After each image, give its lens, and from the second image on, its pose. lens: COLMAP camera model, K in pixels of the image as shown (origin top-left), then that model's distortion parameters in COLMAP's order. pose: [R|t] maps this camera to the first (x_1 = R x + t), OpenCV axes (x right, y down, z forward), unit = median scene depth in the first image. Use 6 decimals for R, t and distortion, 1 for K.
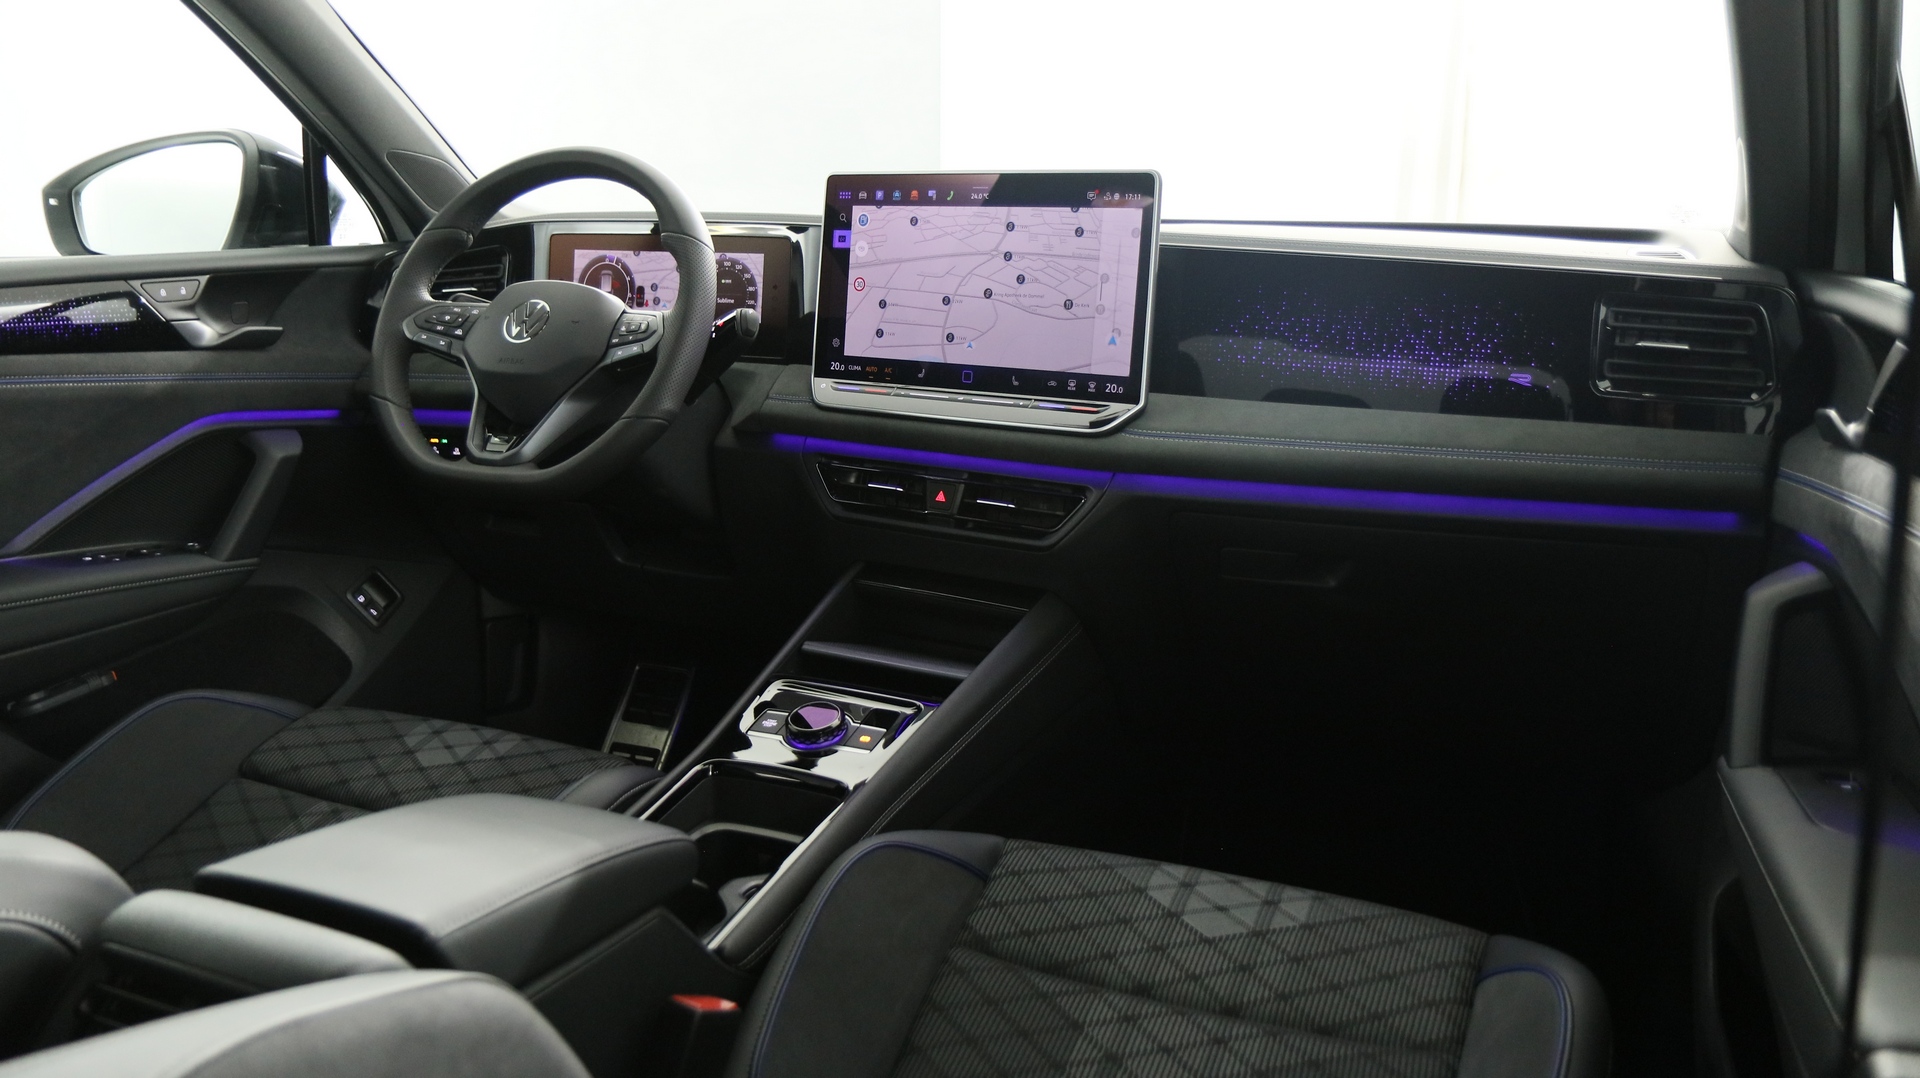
lens RADIAL K [[1467.0, 0, 964.6], [0, 1467.0, 545.4], [0, 0, 1]] dist [-0.031568, 0.032061]
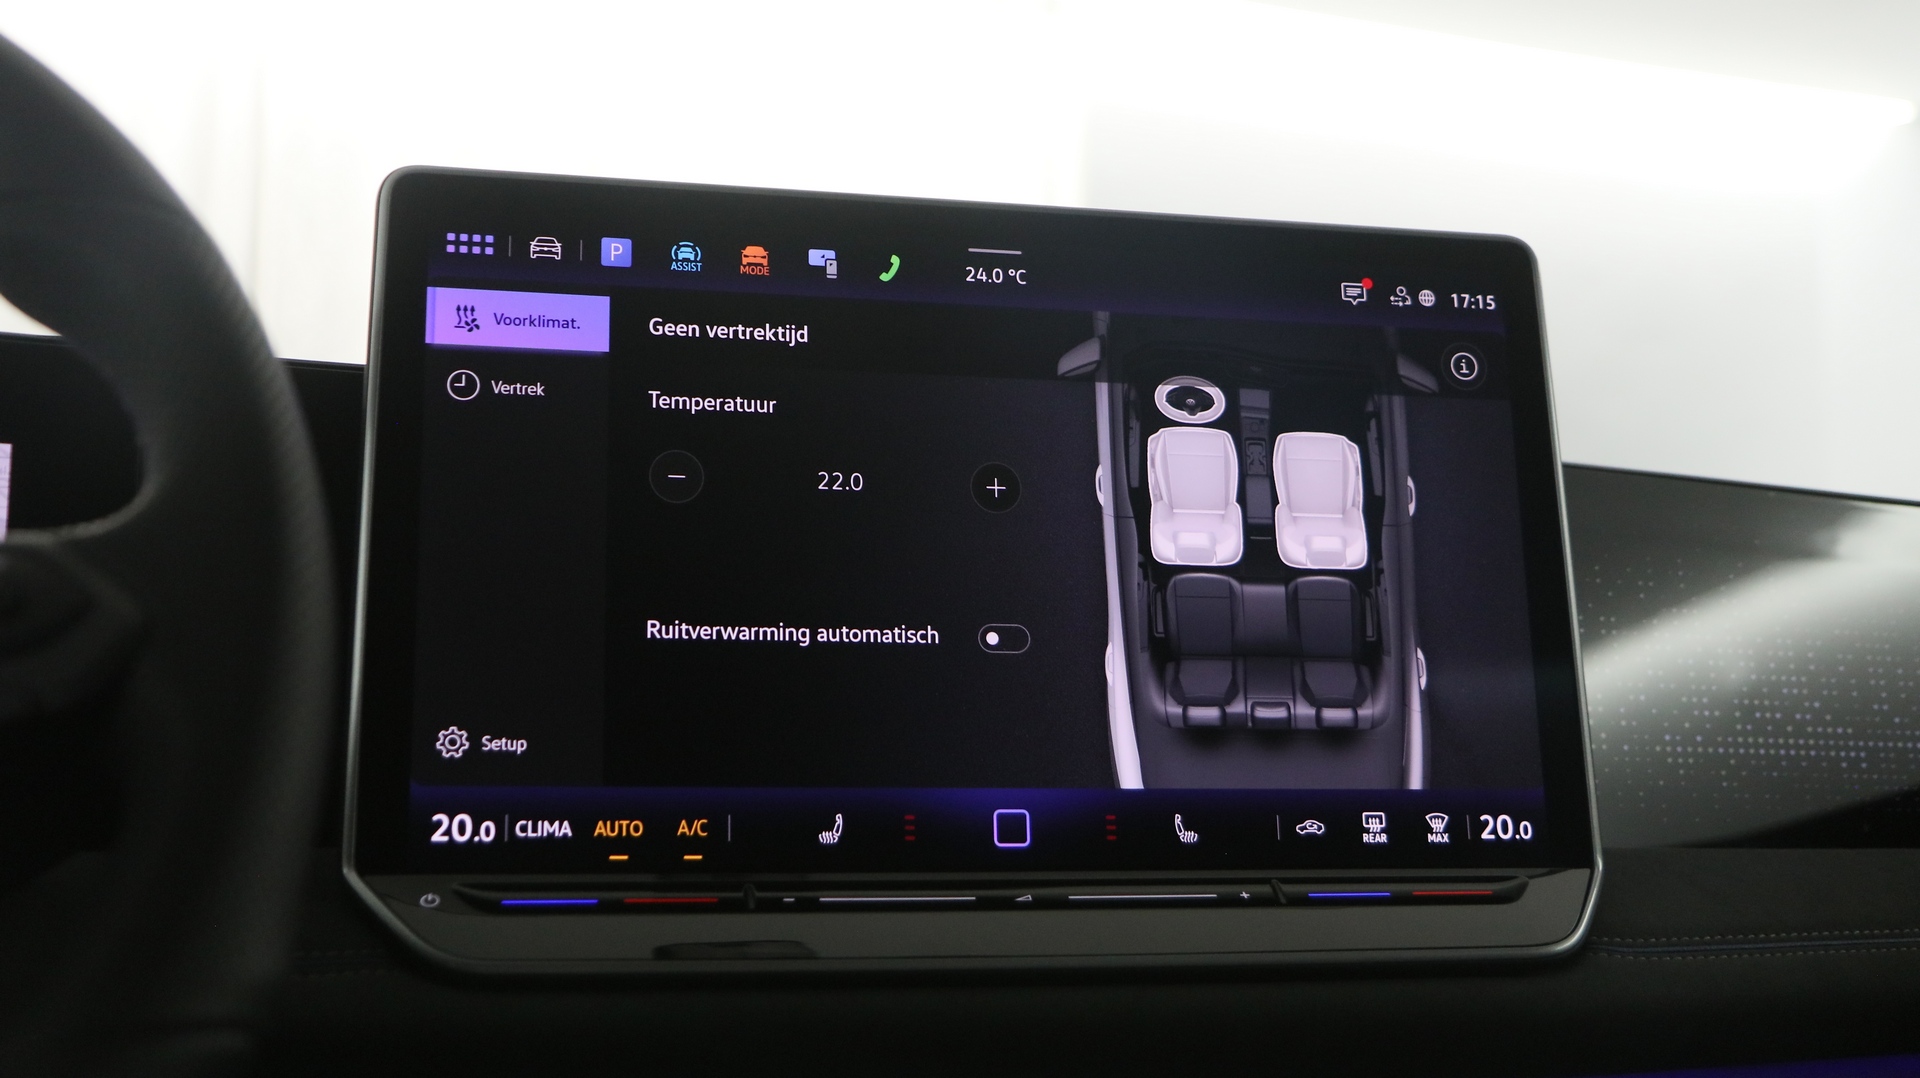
lens RADIAL K [[2184.4, 0, 958.5], [0, 2184.4, 528.2], [0, 0, 1]] dist [-0.002437, 0.000000]
pose [[0.701566, 0.079291, 0.708179, -0.332113], [0.162359, 0.949867, -0.267195, -0.054752], [-0.693862, 0.302434, 0.653520, 0.692782]]
